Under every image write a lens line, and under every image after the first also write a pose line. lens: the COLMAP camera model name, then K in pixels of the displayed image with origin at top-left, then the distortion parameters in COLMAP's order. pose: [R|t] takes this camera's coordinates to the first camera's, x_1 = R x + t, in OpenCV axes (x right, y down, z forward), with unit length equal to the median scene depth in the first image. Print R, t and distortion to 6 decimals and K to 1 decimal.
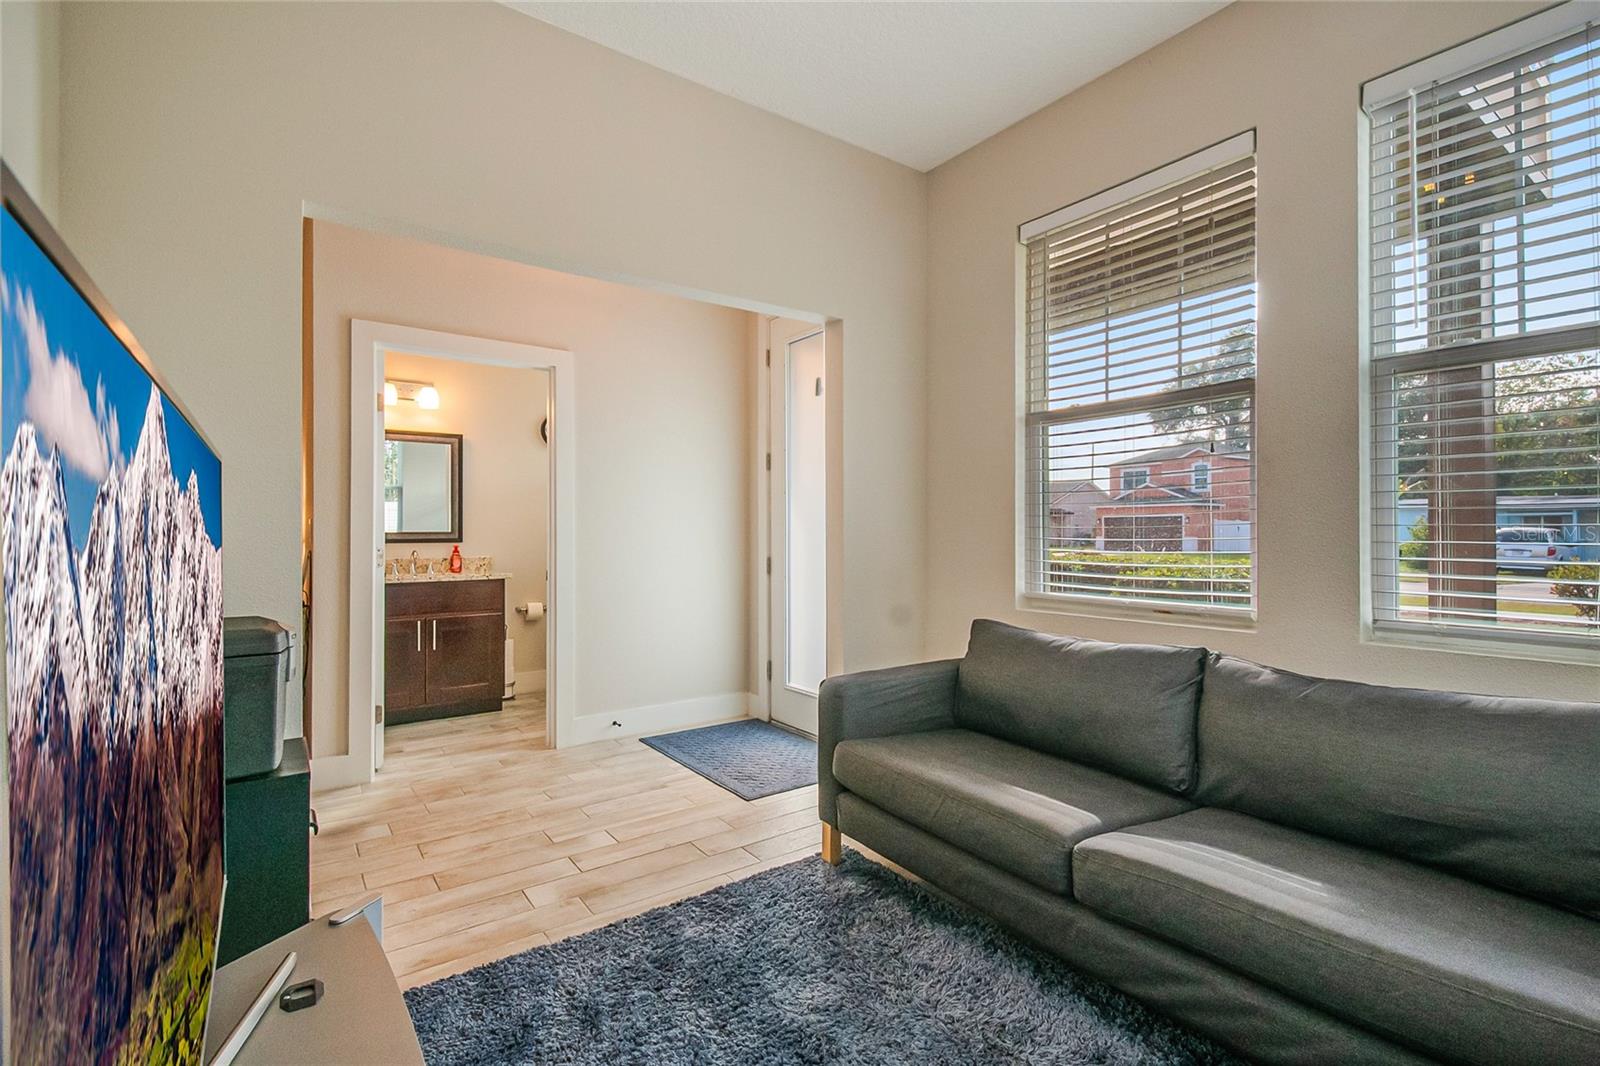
lens RADIAL K [[727.8, 0, 794.2], [0, 727.8, 524.9], [0, 0, 1]] dist [0.033769, -0.010371]
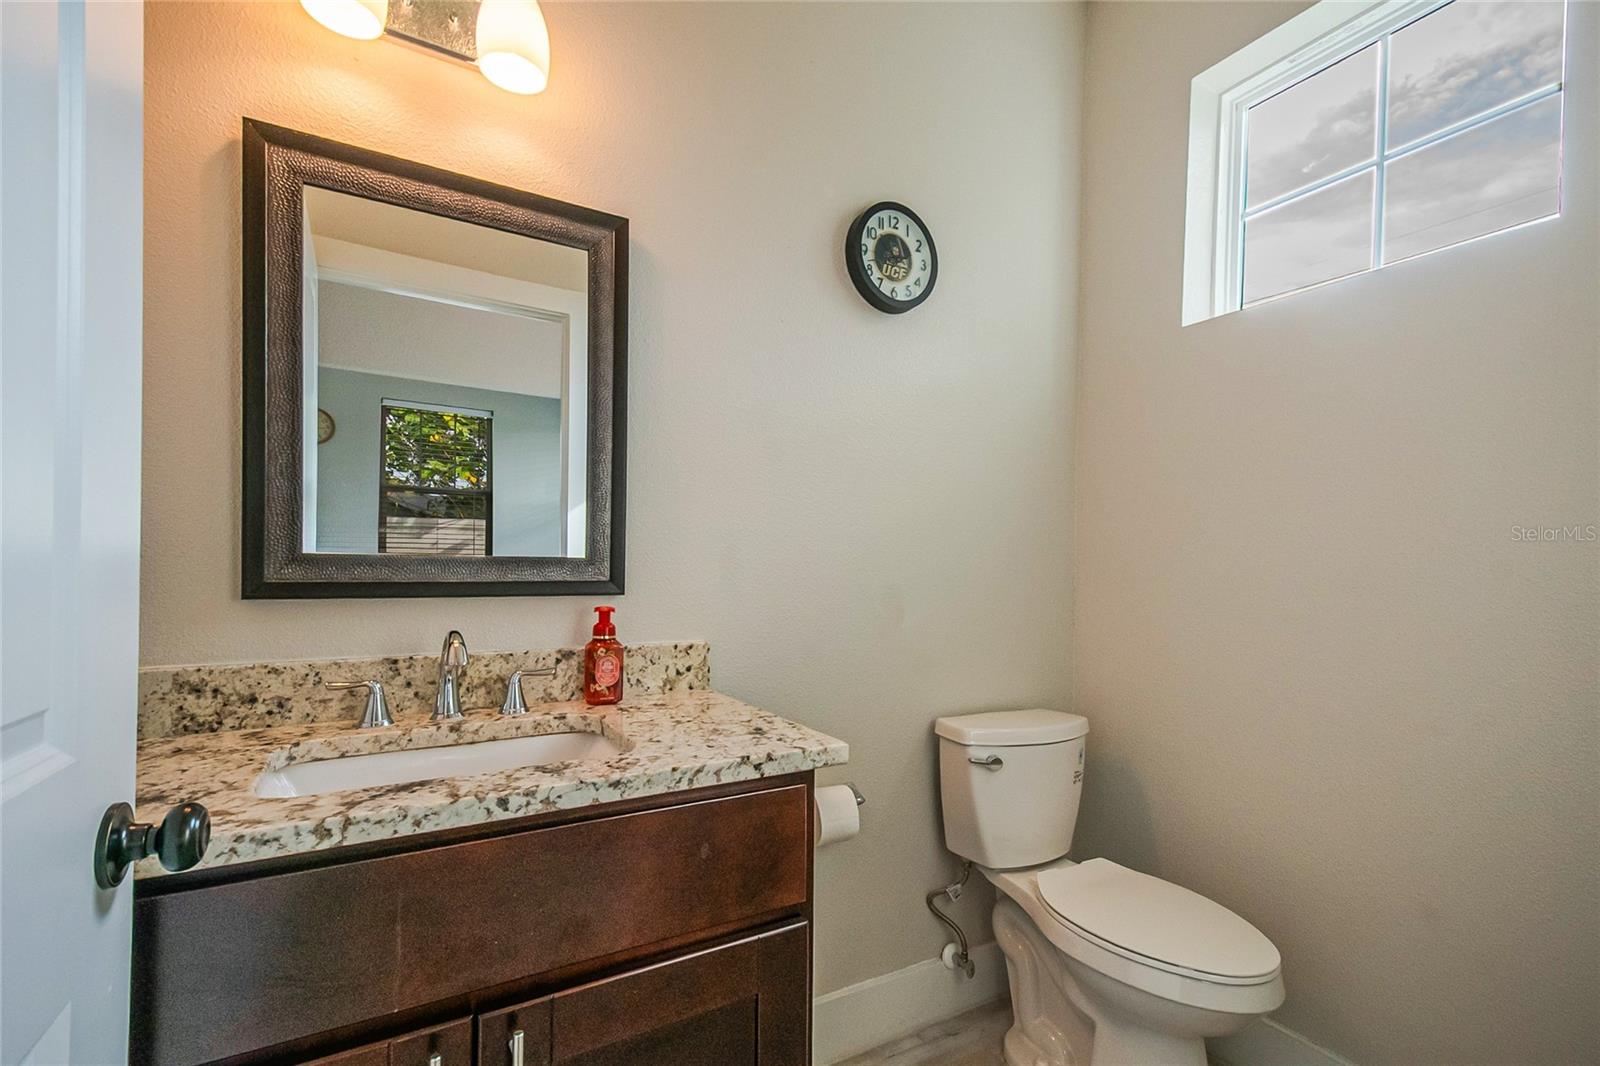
lens RADIAL K [[727.8, 0, 804.4], [0, 727.8, 543.7], [0, 0, 1]] dist [0.033769, -0.010371]
pose [[0.990681, 0.010983, -0.135760, -0.344813], [-0.010525, 0.999936, 0.004089, 0.001114], [0.135796, -0.002622, 0.990733, 0.727054]]
